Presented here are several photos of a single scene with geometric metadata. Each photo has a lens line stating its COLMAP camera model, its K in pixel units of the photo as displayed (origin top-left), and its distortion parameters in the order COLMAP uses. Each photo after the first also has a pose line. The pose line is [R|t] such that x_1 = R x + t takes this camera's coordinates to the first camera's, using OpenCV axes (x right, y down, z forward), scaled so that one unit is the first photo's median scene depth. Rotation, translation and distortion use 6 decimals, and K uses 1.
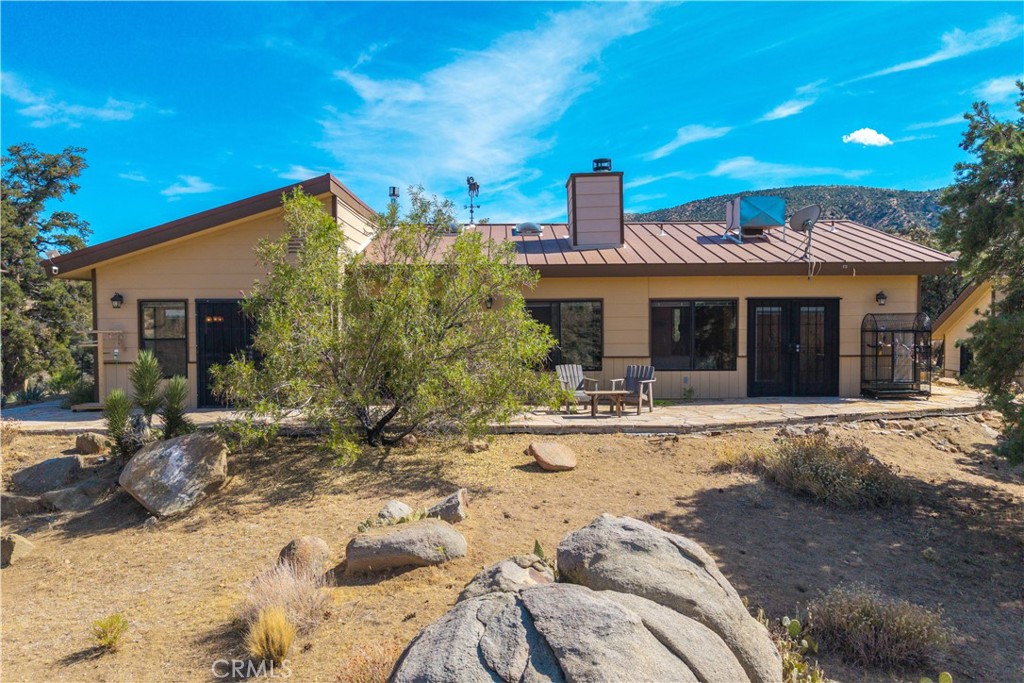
lens RADIAL K [[803.8, 0, 506.4], [0, 803.8, 325.5], [0, 0, 1]] dist [0.056335, -0.098258]
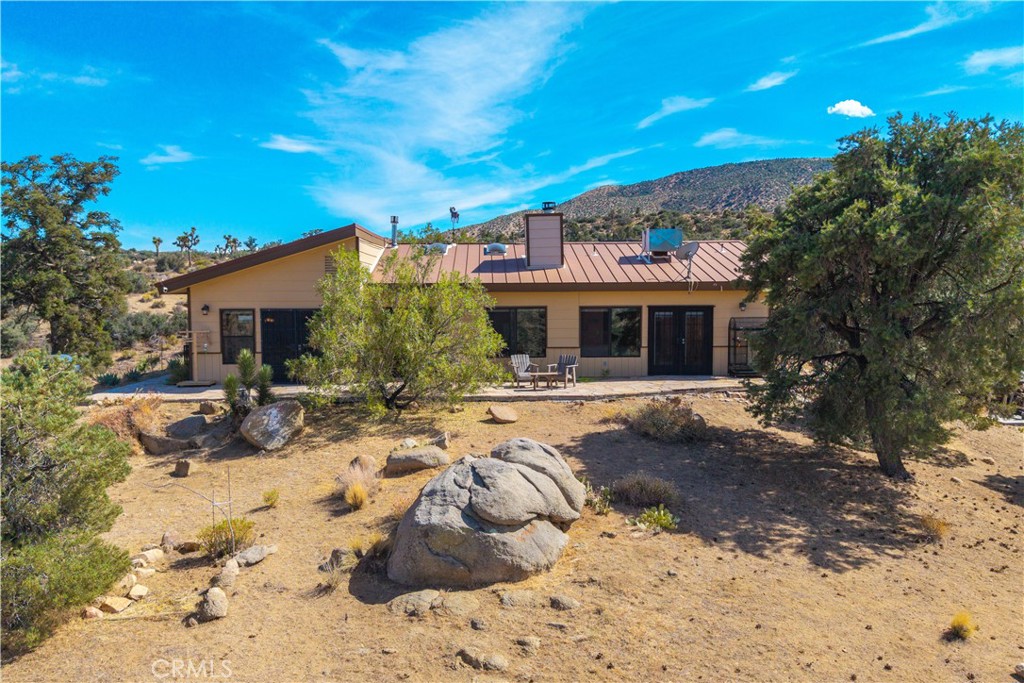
lens RADIAL K [[803.8, 0, 506.8], [0, 803.8, 332.1], [0, 0, 1]] dist [0.056335, -0.098258]
pose [[0.999776, -0.000088, 0.021178, 0.008961], [-0.000841, 0.999038, 0.043839, -0.021646], [-0.021162, -0.043847, 0.998814, -0.177534]]
